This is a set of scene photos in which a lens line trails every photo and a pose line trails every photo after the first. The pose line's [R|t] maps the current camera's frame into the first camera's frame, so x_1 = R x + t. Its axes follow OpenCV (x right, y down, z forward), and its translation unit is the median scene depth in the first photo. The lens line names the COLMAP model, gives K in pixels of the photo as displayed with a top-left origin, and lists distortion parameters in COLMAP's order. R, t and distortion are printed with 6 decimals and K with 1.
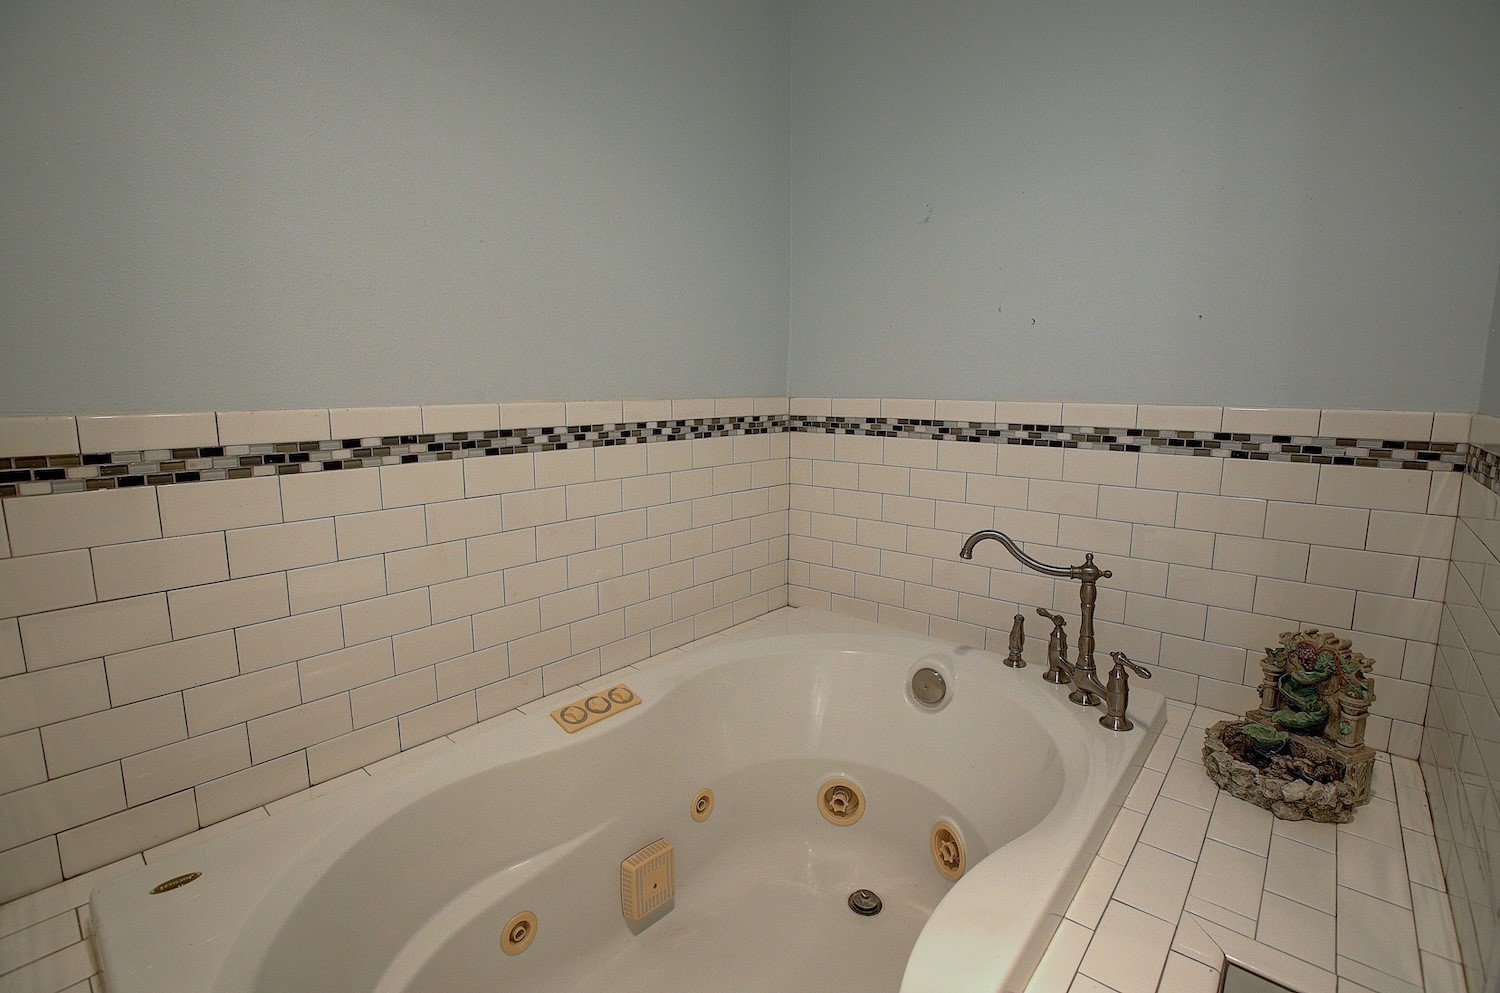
lens RADIAL K [[690.3, 0, 737.3], [0, 690.3, 495.8], [0, 0, 1]] dist [-0.047552, 0.013404]
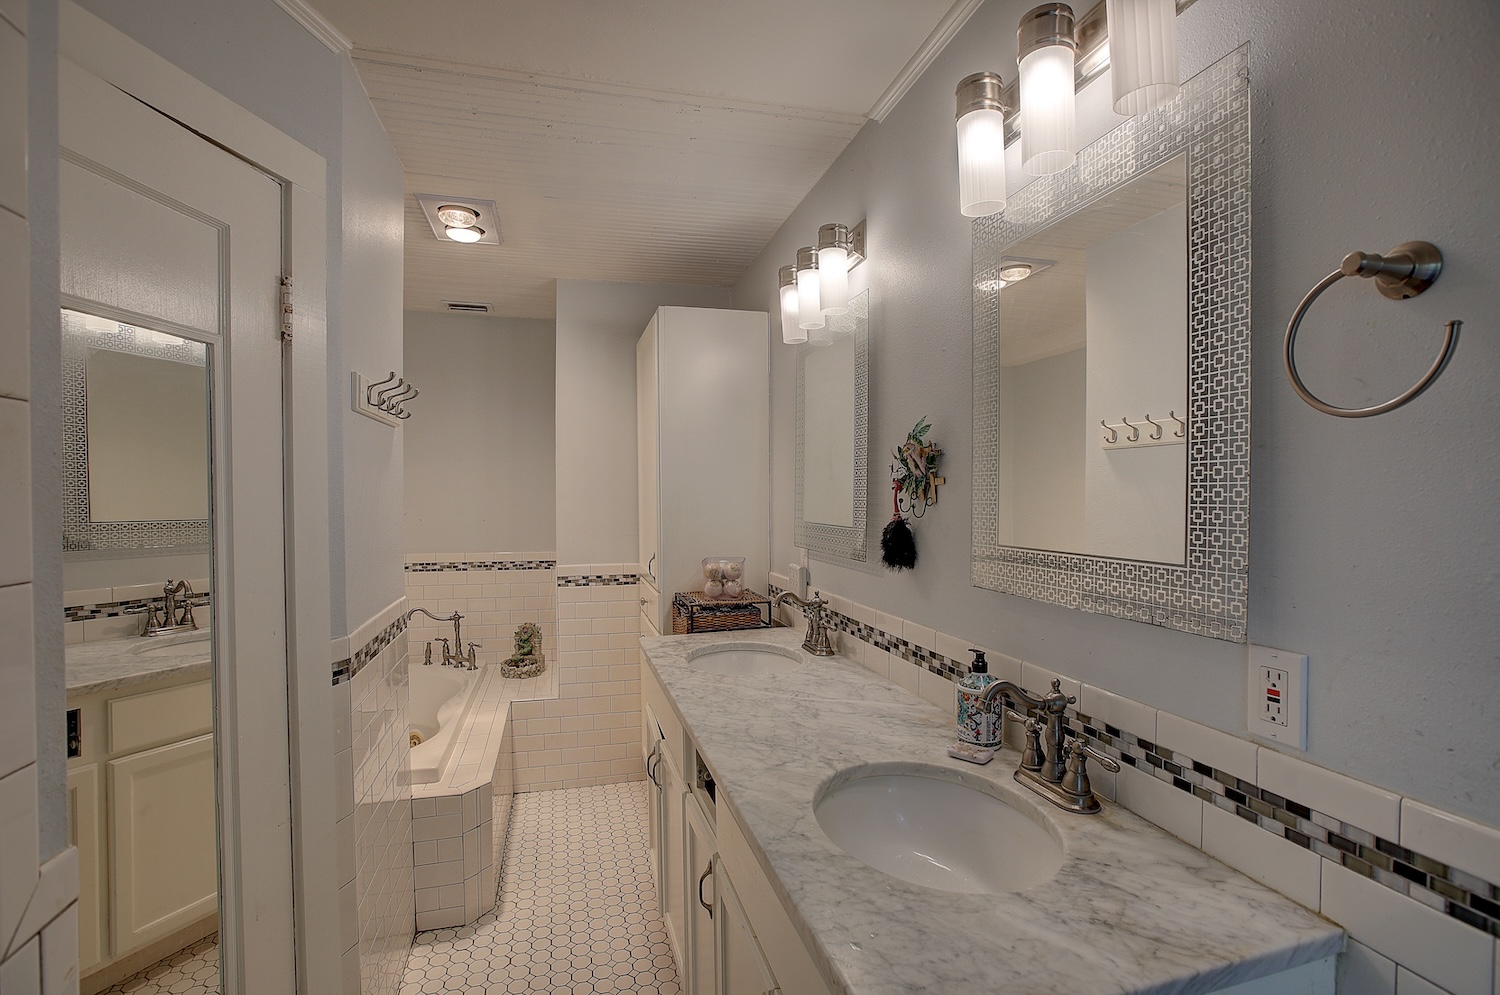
lens RADIAL K [[690.3, 0, 745.5], [0, 690.3, 499.1], [0, 0, 1]] dist [-0.047552, 0.013404]
pose [[0.563360, -0.003826, 0.826203, -1.129779], [0.129053, 0.988123, -0.083422, 0.023922], [-0.816070, 0.153620, 0.557162, -1.594399]]
